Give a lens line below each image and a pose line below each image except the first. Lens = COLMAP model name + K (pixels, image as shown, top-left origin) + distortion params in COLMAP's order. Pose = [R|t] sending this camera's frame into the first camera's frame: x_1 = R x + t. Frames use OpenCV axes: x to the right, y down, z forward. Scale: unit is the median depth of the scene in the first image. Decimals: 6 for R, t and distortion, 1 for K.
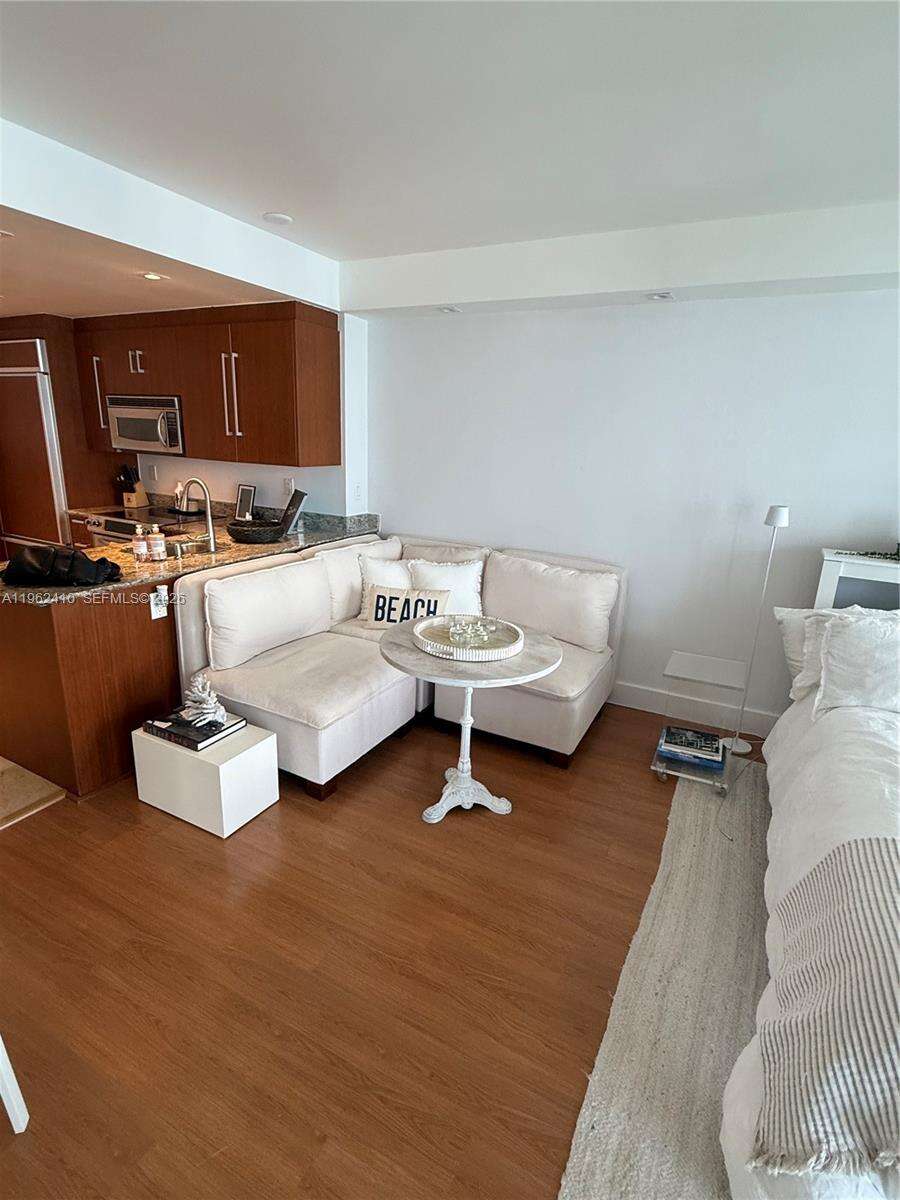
lens RADIAL K [[583.9, 0, 450.0], [0, 583.9, 600.0], [0, 0, 1]] dist [-0.000982, -0.000078]
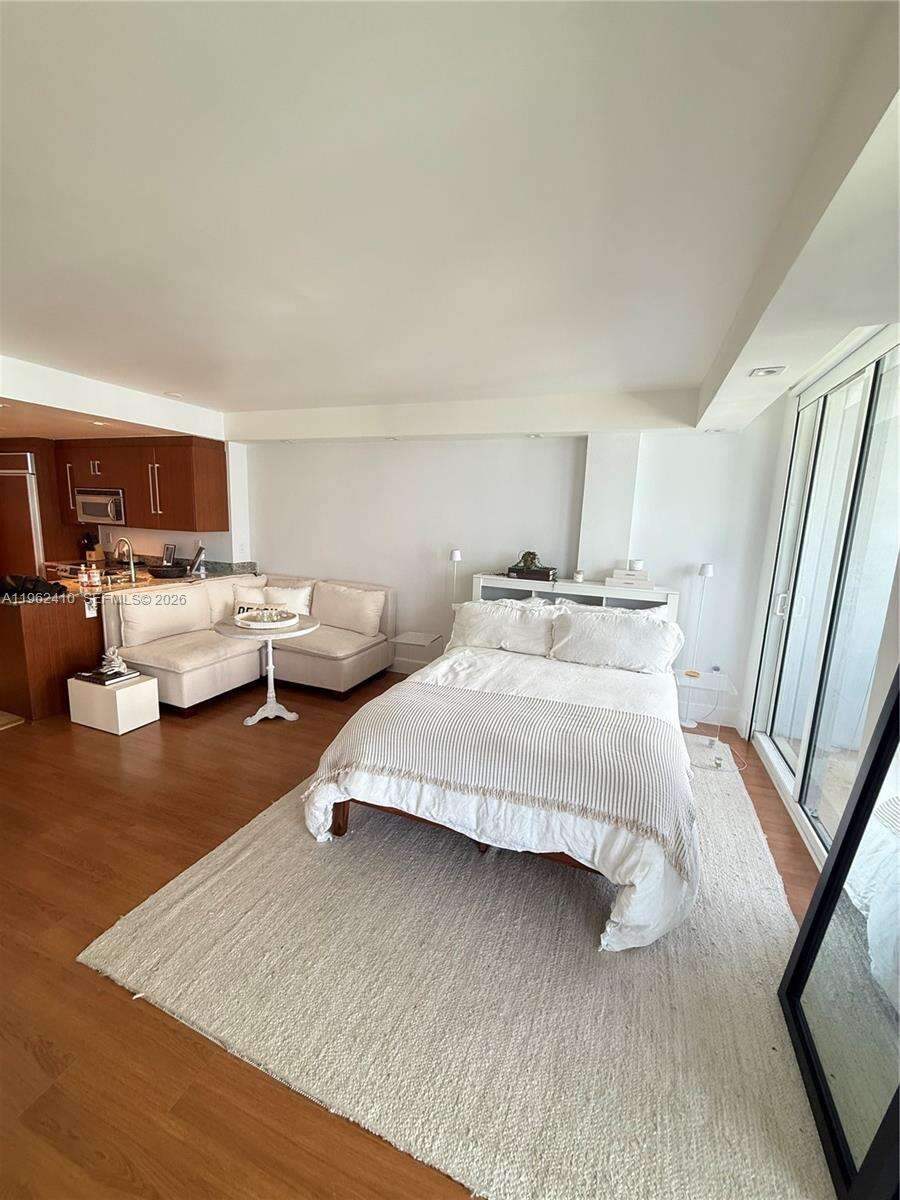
lens RADIAL K [[476.9, 0, 450.2], [0, 476.9, 596.6], [0, 0, 1]] dist [0.000756, -0.000113]
pose [[0.994179, -0.019726, 0.105917, 0.337782], [0.030648, 0.994261, -0.102495, 0.123904], [-0.103288, 0.105145, 0.989078, -0.419027]]
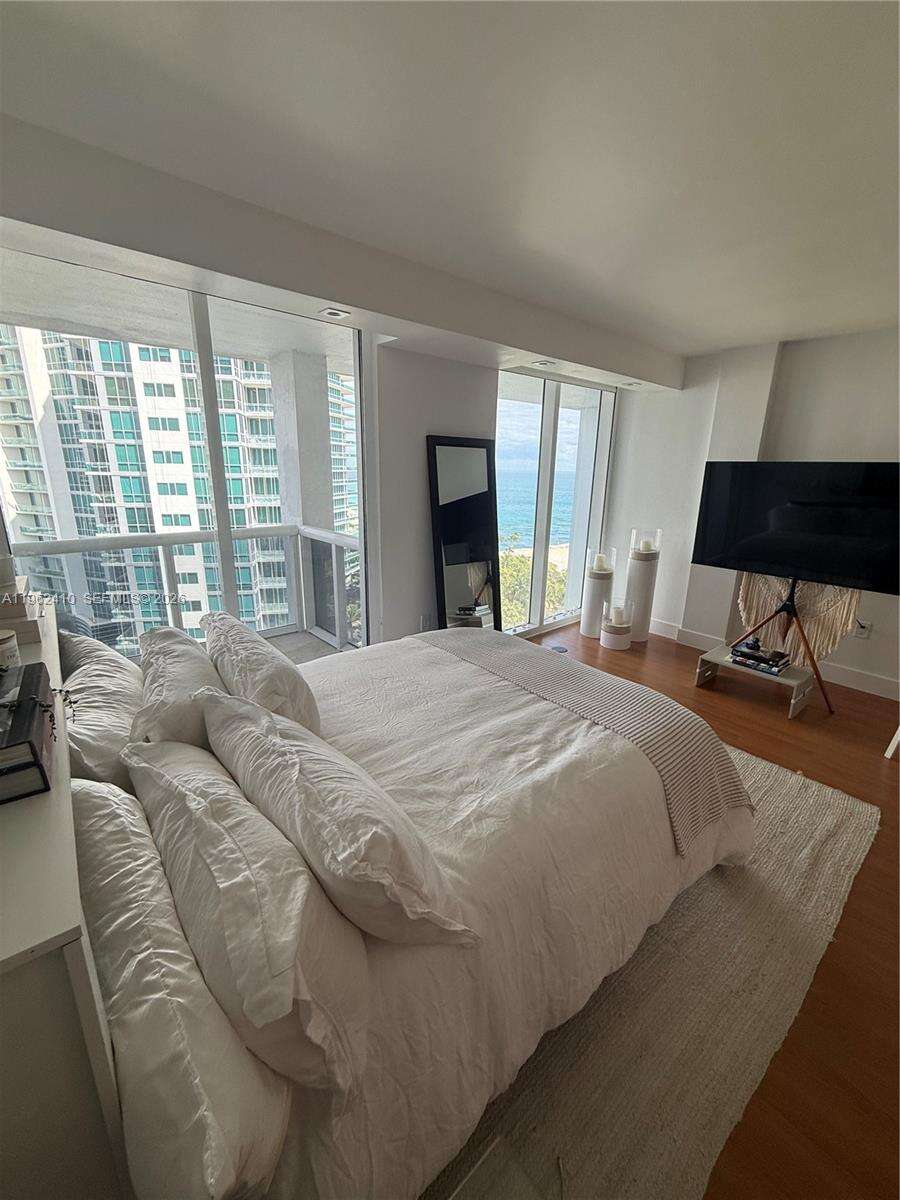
lens RADIAL K [[476.9, 0, 450.2], [0, 476.9, 596.6], [0, 0, 1]] dist [0.000756, -0.000113]
pose [[-0.928237, -0.150908, 0.340005, 0.384660], [0.047271, 0.858755, 0.510201, -0.231325], [-0.368975, 0.489660, -0.789994, 0.858024]]
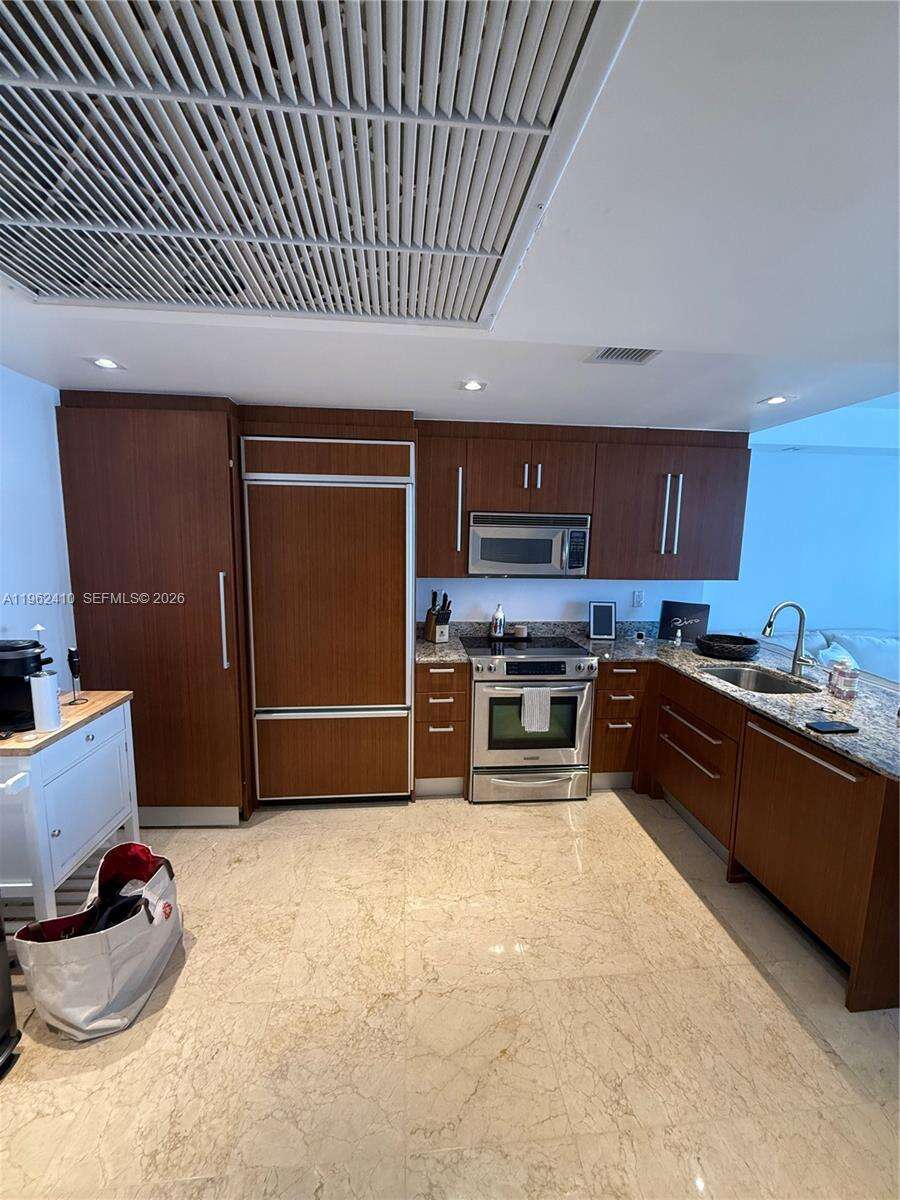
lens RADIAL K [[476.9, 0, 450.2], [0, 476.9, 596.6], [0, 0, 1]] dist [0.000756, -0.000113]
pose [[0.839654, -0.097666, 0.534269, -1.295174], [0.167452, 0.982330, -0.083594, -0.238292], [-0.516664, 0.159654, 0.841171, 0.610192]]
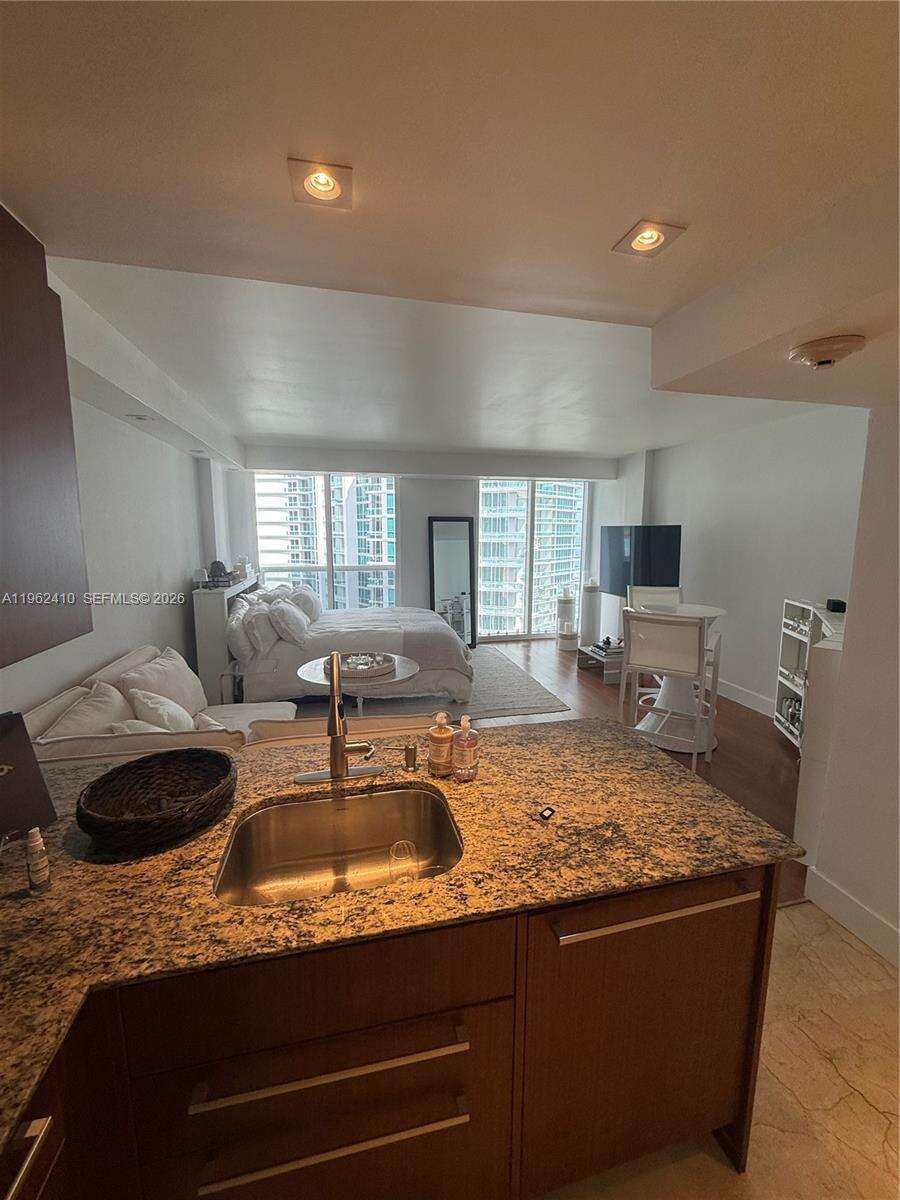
lens RADIAL K [[476.9, 0, 450.2], [0, 476.9, 596.6], [0, 0, 1]] dist [0.000756, -0.000113]
pose [[-0.651783, -0.145832, 0.744253, -0.766143], [0.178458, 0.924293, 0.337395, -0.360070], [-0.737111, 0.352726, -0.576413, 1.117432]]
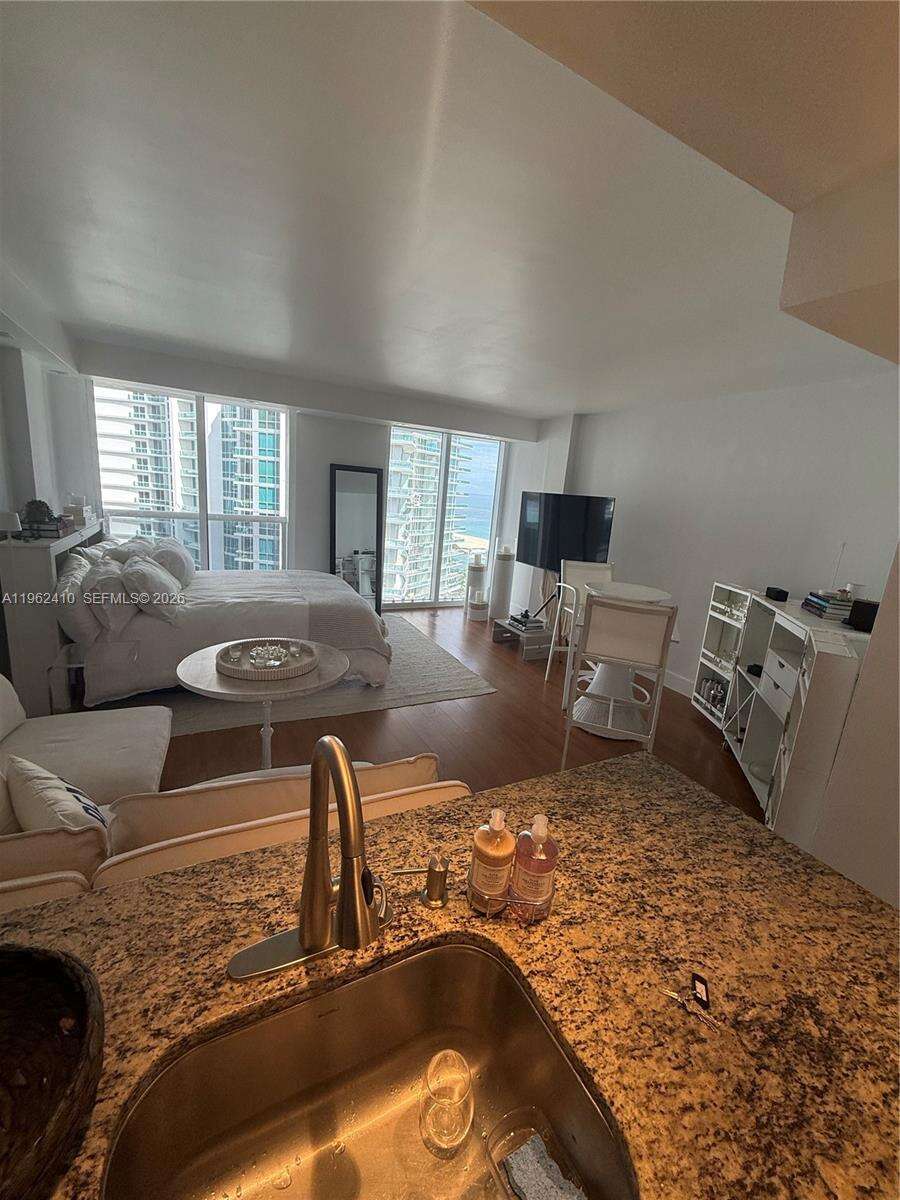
lens RADIAL K [[476.9, 0, 450.2], [0, 476.9, 596.6], [0, 0, 1]] dist [0.000756, -0.000113]
pose [[-0.810656, -0.230470, 0.538257, -0.542727], [0.045564, 0.891658, 0.450411, -0.335574], [-0.583748, 0.389654, -0.712326, 1.062020]]
